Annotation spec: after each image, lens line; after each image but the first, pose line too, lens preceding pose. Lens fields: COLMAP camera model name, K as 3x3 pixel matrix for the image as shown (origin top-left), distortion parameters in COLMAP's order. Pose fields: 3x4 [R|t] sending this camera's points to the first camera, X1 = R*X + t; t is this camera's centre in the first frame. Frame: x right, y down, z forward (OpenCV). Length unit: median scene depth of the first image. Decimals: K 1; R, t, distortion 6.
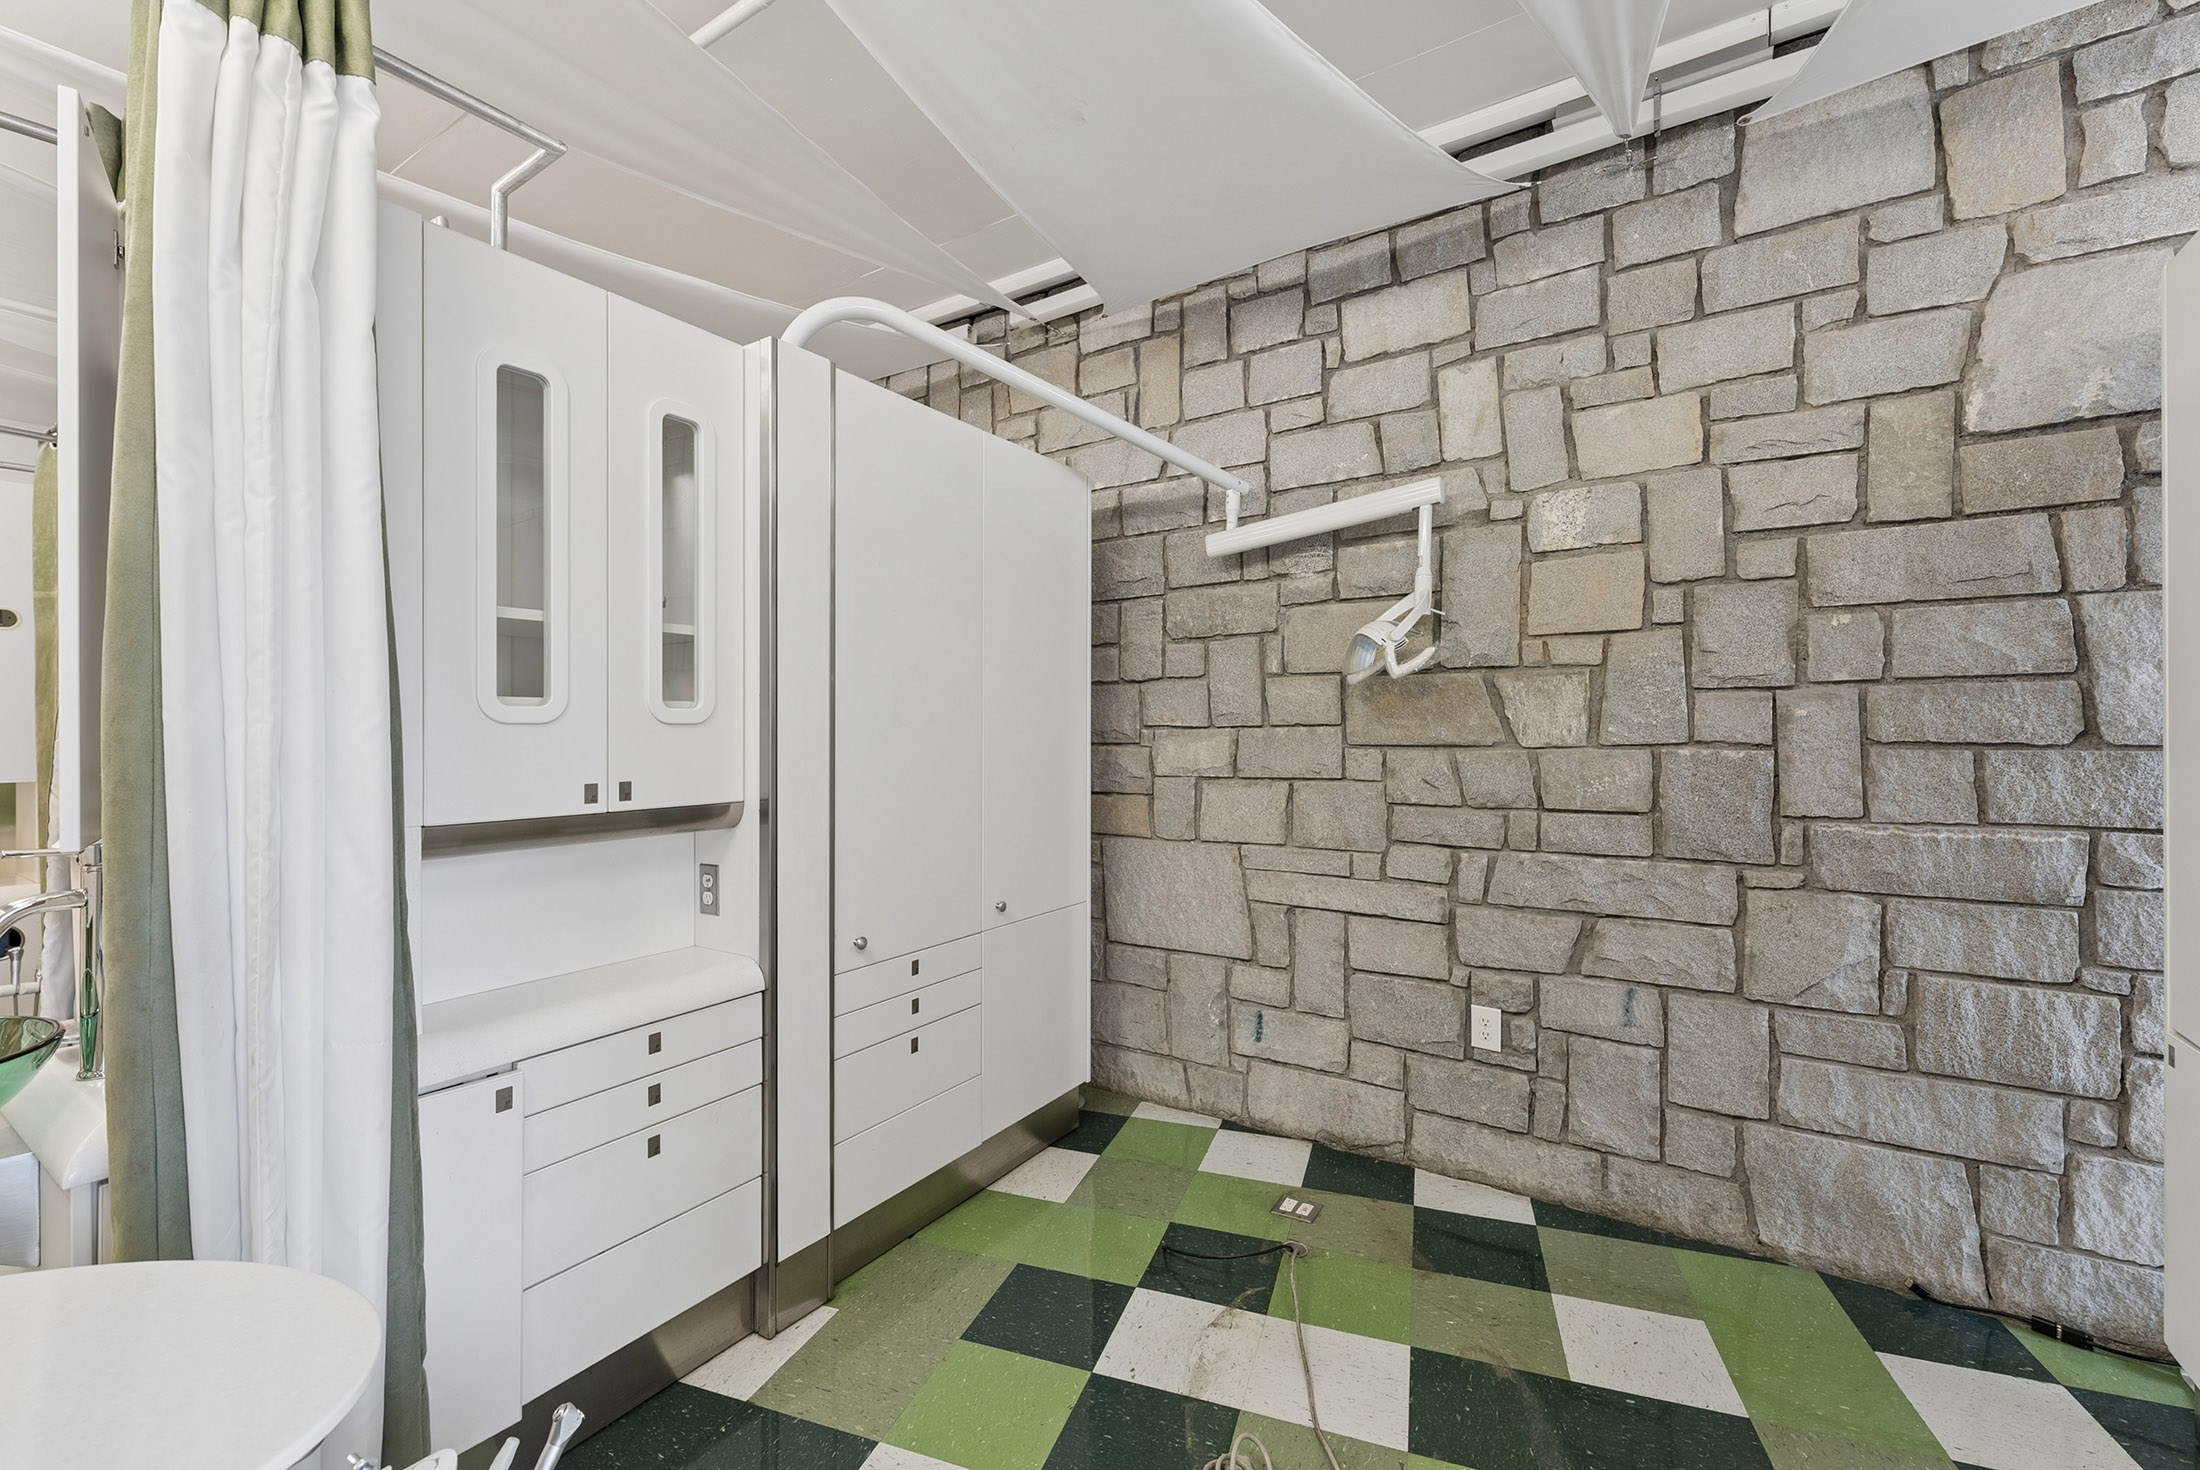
lens RADIAL K [[903.3, 0, 1091.4], [0, 903.3, 732.0], [0, 0, 1]] dist [0.000316, -0.000615]
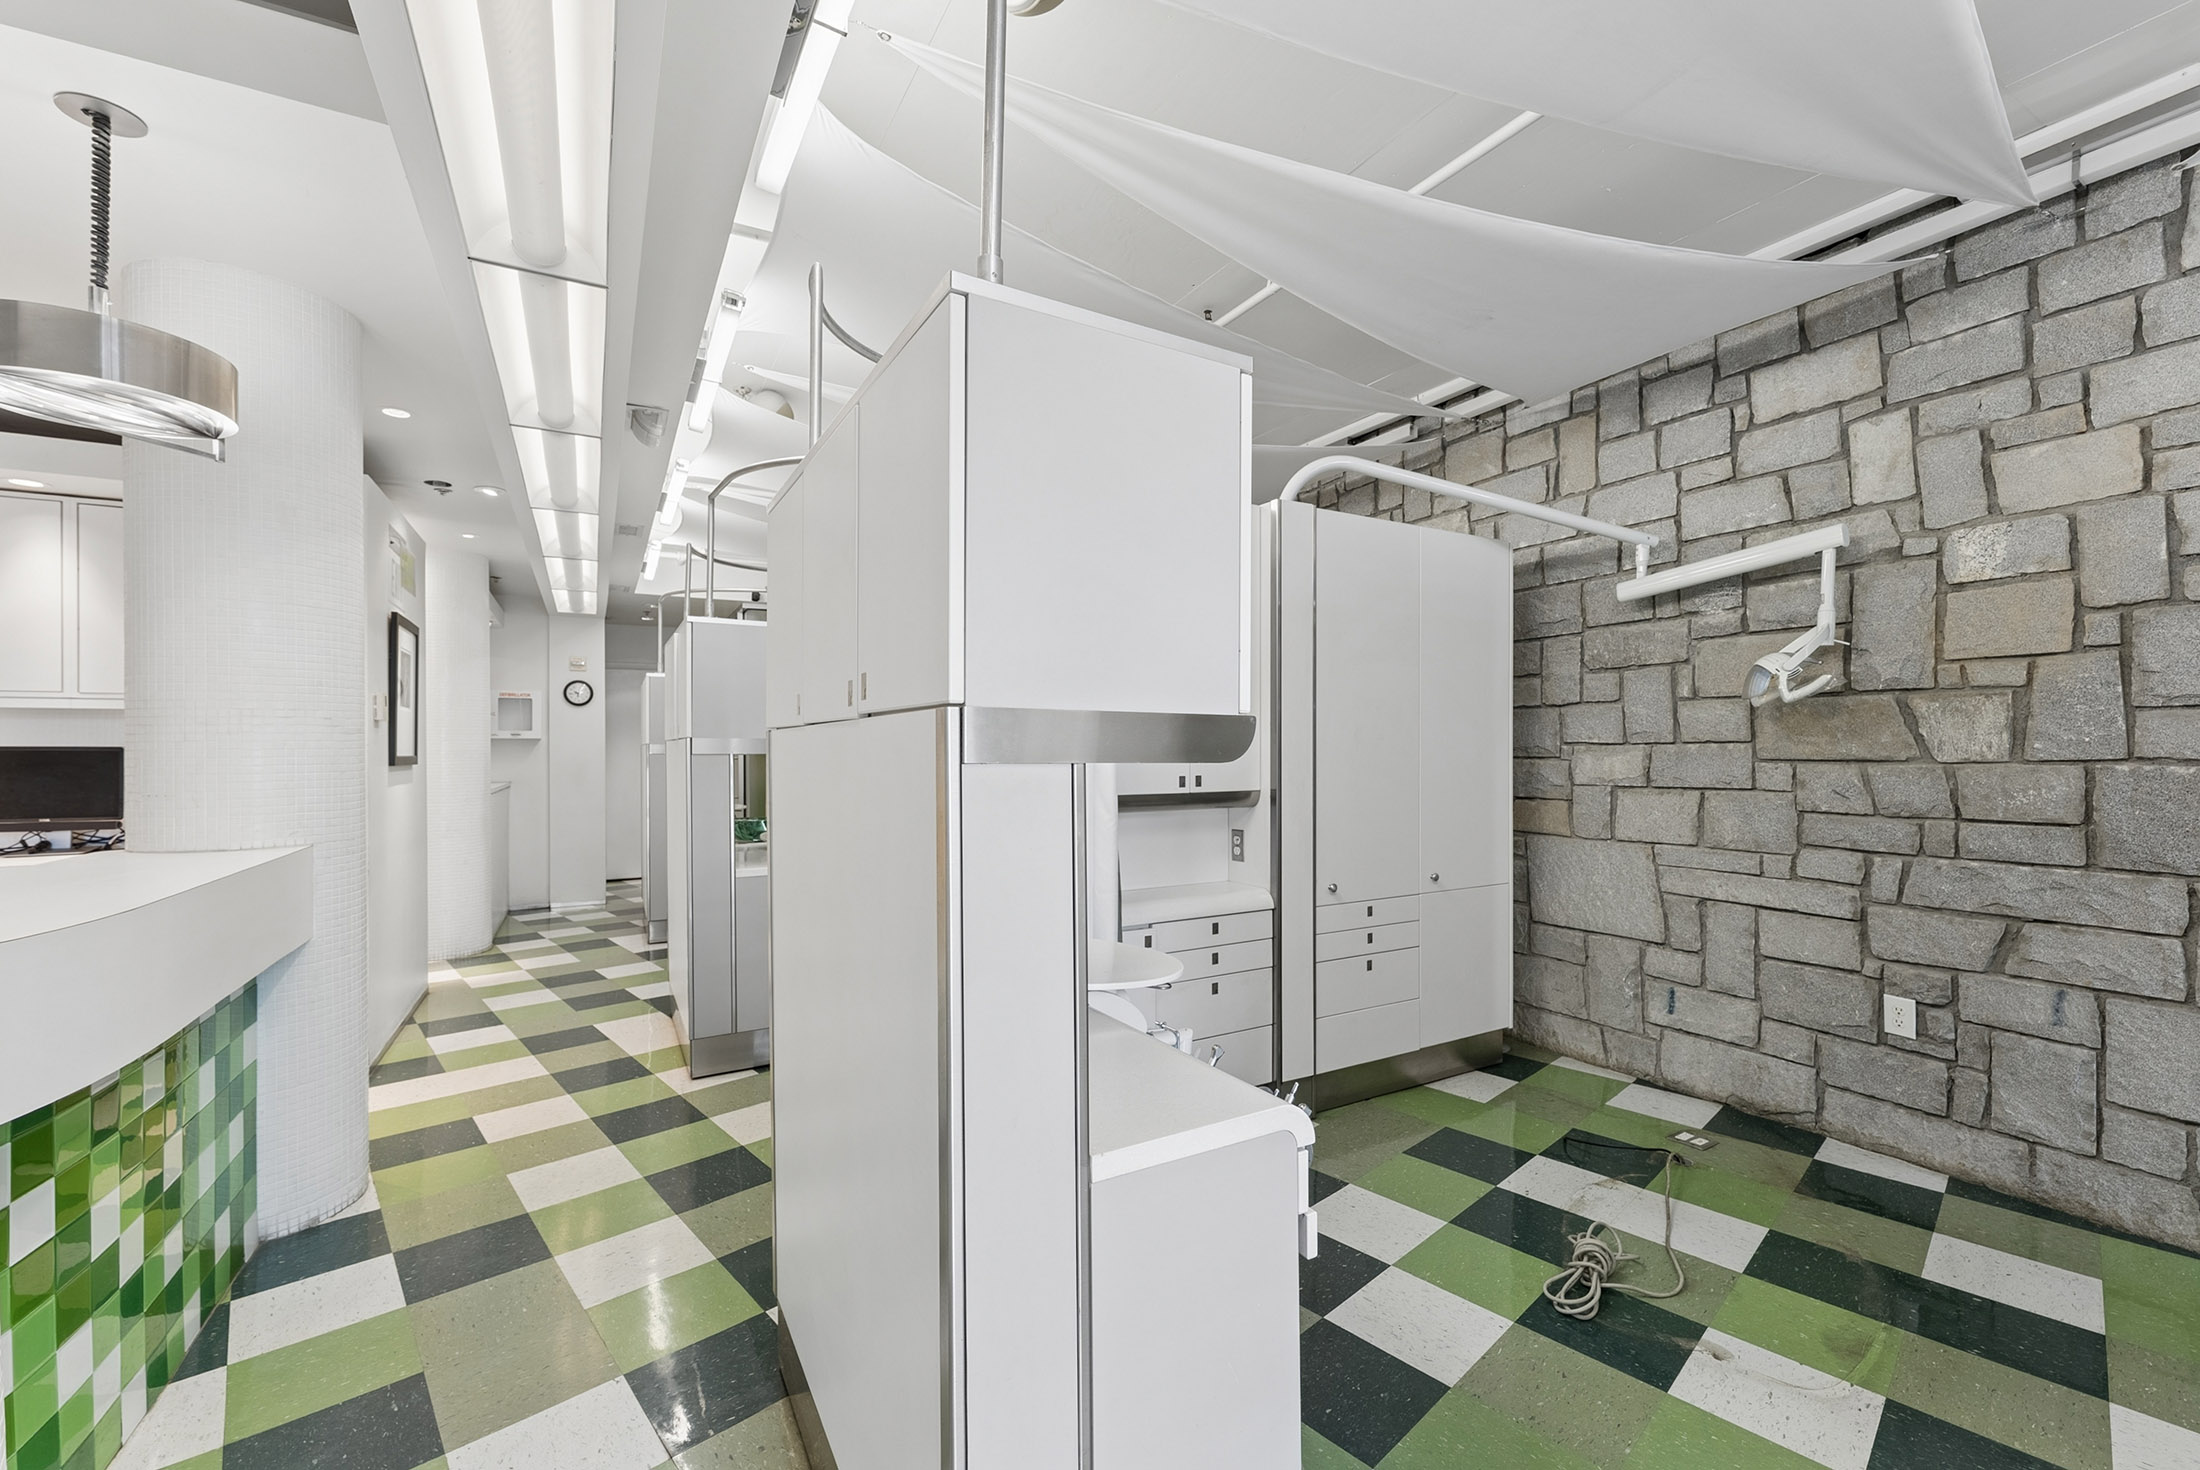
lens RADIAL K [[903.3, 0, 1098.5], [0, 903.3, 740.6], [0, 0, 1]] dist [0.000316, -0.000615]
pose [[0.889662, -0.001913, -0.456616, 0.070454], [-0.002128, 0.999963, -0.008335, 0.002003], [0.456615, 0.008387, 0.889625, -0.433156]]
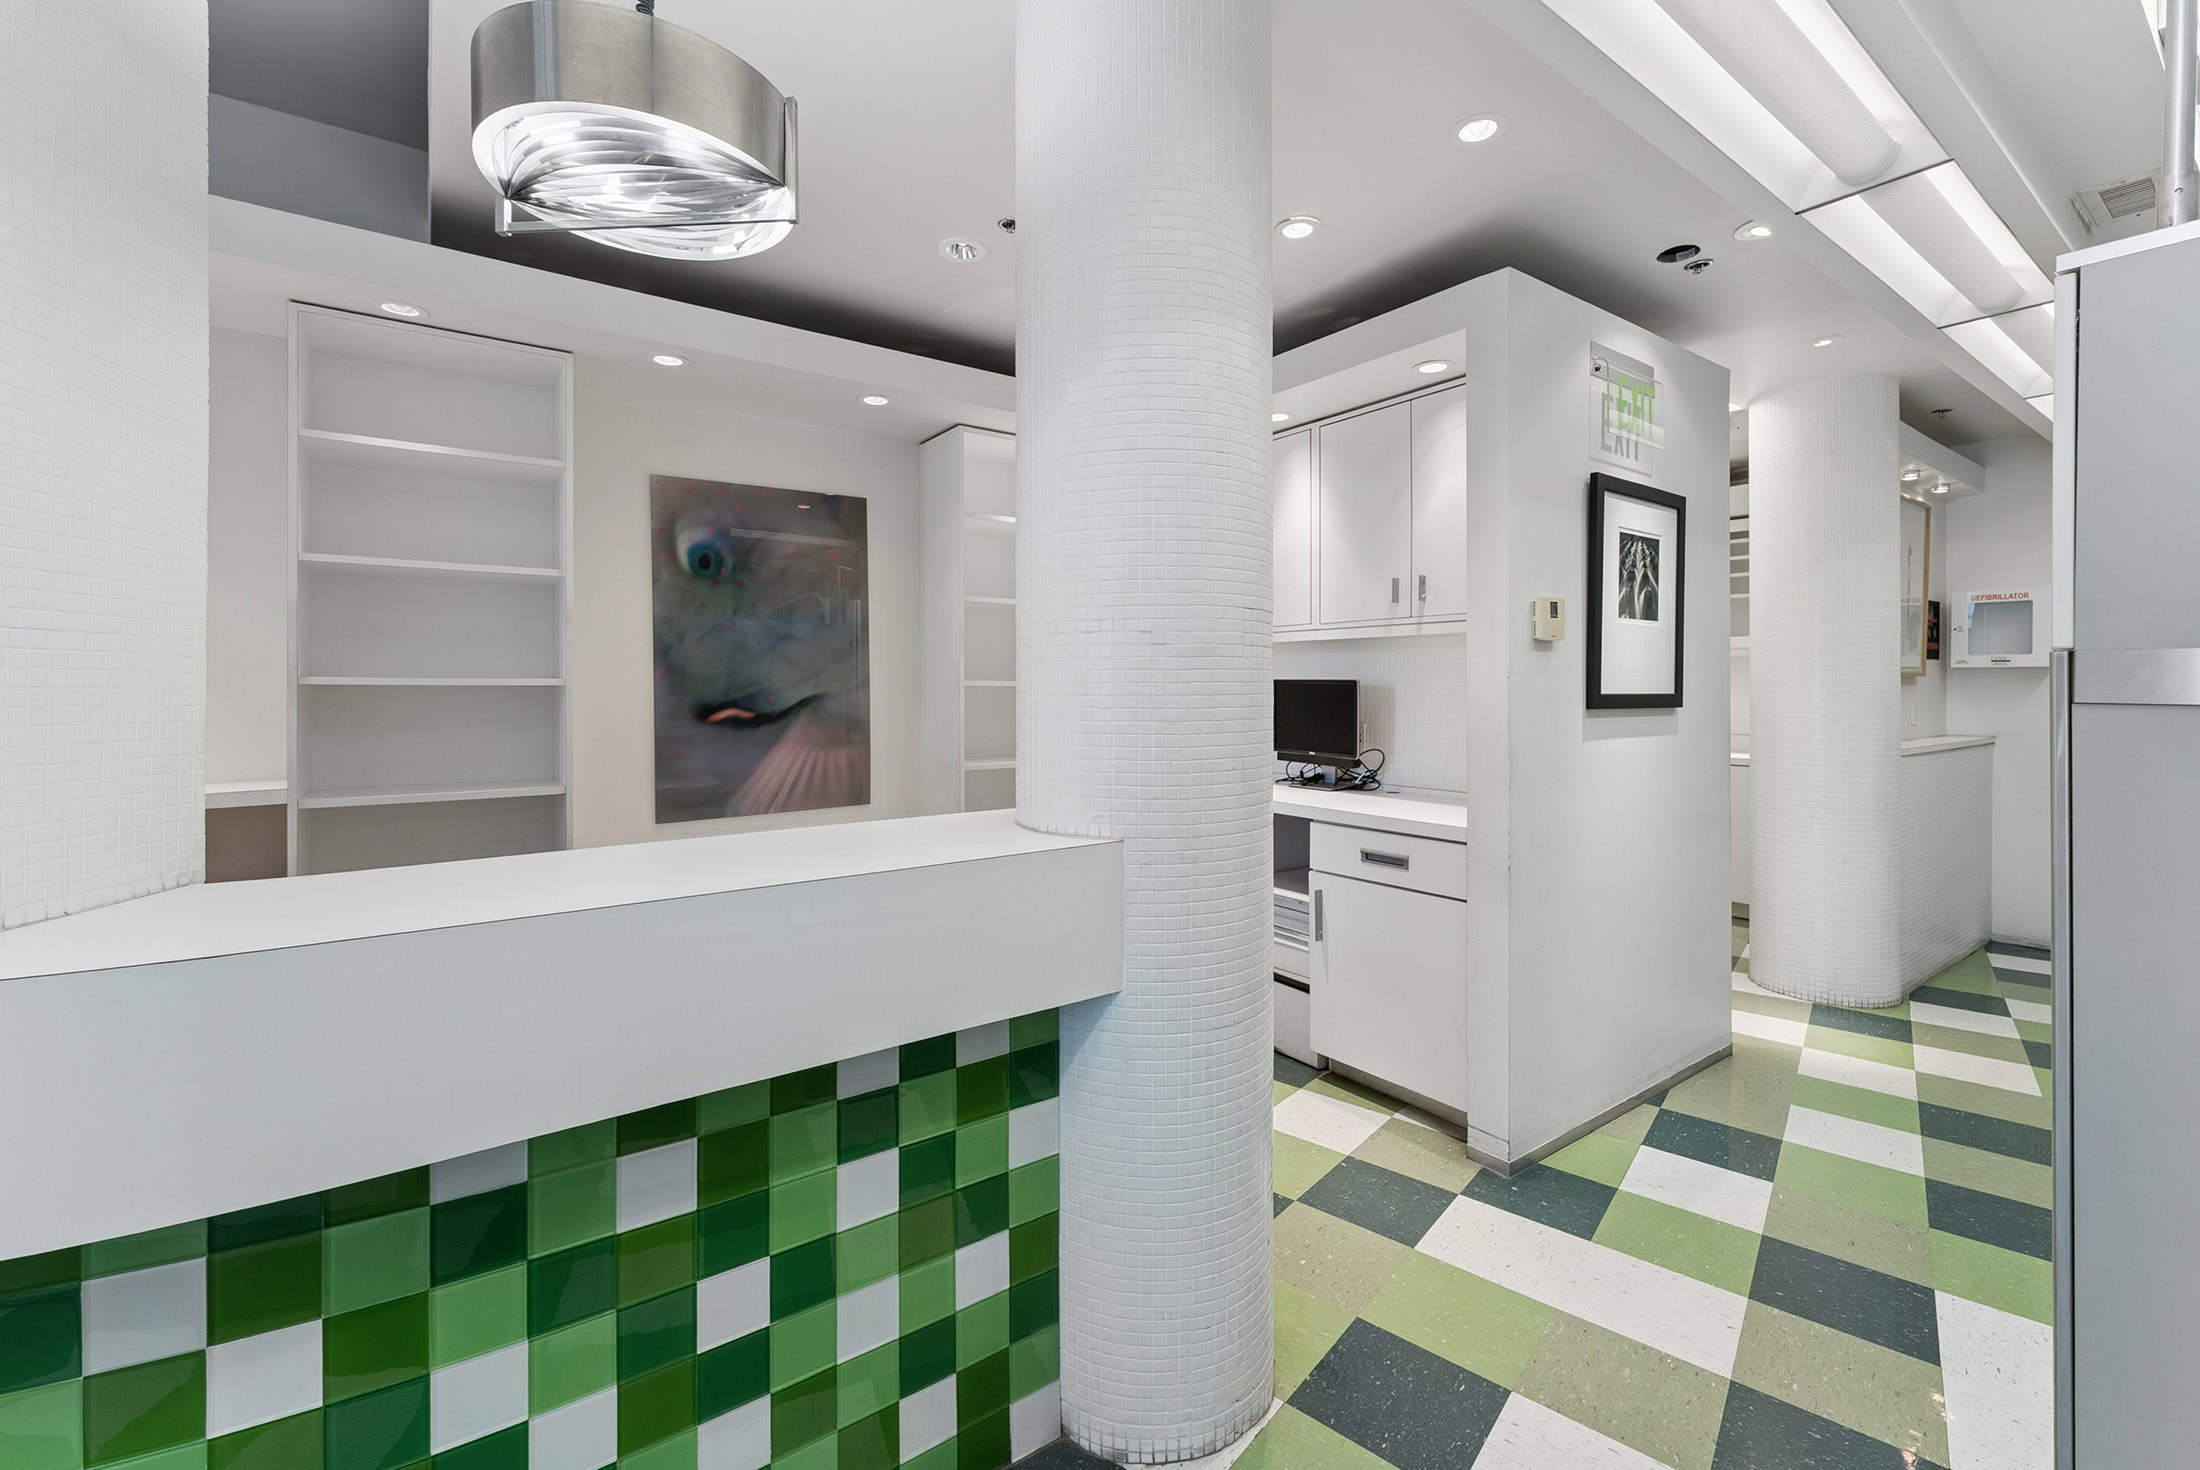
lens RADIAL K [[903.3, 0, 1096.7], [0, 903.3, 688.0], [0, 0, 1]] dist [0.000316, -0.000615]
pose [[-0.364675, 0.008628, -0.931095, -0.556631], [-0.001561, 0.999950, 0.009878, 0.002574], [0.931134, 0.005055, -0.364643, 0.233772]]
